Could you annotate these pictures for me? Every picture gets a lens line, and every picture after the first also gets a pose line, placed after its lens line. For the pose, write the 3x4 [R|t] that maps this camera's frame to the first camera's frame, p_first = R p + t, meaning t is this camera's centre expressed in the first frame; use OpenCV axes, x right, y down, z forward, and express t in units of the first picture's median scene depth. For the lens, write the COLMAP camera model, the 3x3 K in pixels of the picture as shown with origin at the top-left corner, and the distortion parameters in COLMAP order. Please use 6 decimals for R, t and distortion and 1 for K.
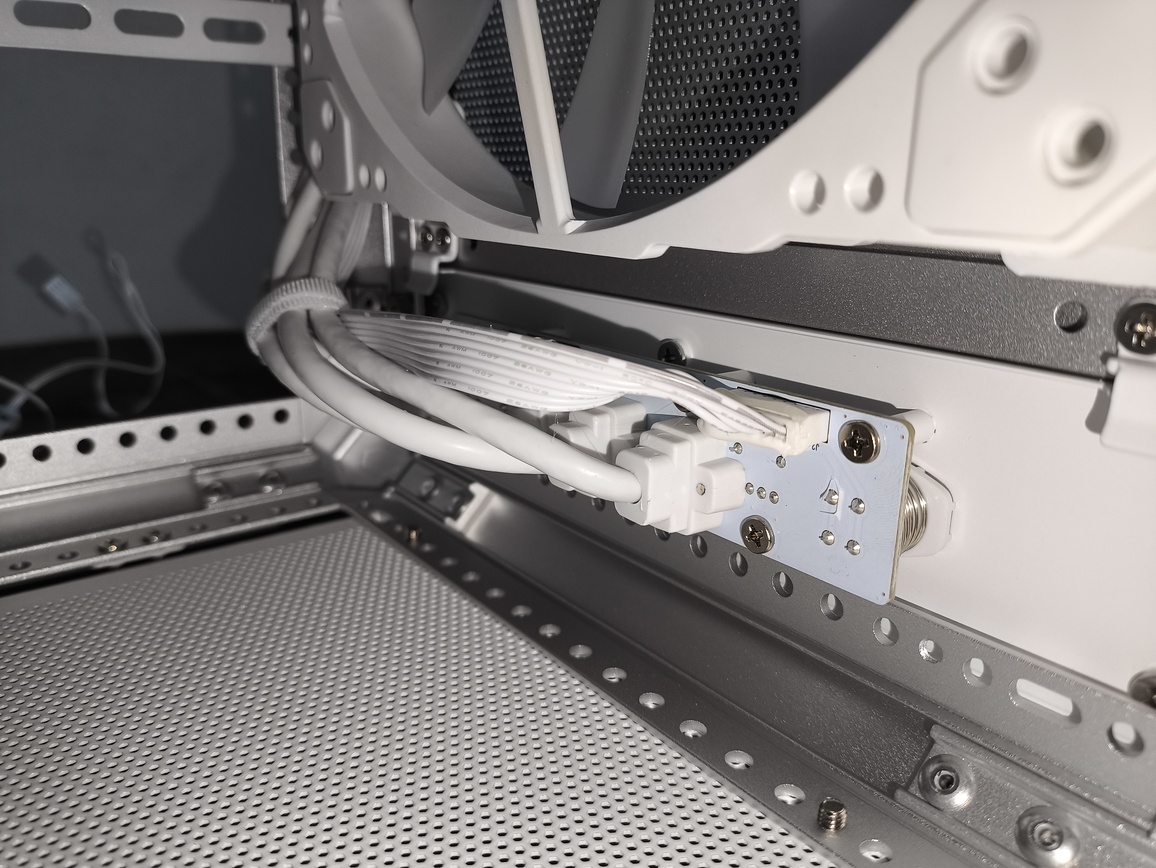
lens RADIAL K [[914.6, 0, 571.2], [0, 914.6, 420.1], [0, 0, 1]] dist [-0.030459, -0.005194]
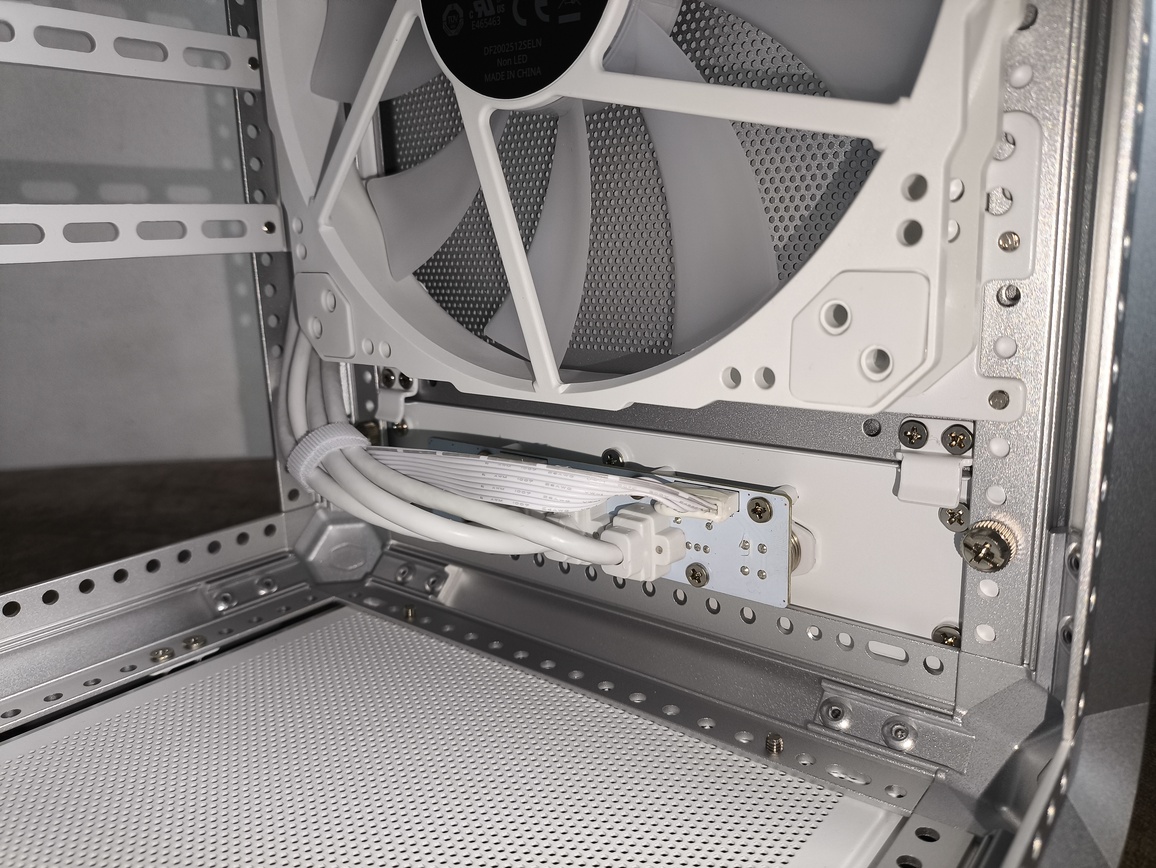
lens RADIAL K [[877.9, 0, 576.8], [0, 877.9, 430.9], [0, 0, 1]] dist [0.042637, -0.054392]
pose [[0.974005, -0.093497, 0.206330, -0.278747], [0.105738, 0.993181, -0.049093, -0.064796], [-0.200333, 0.069634, 0.977250, -0.429384]]
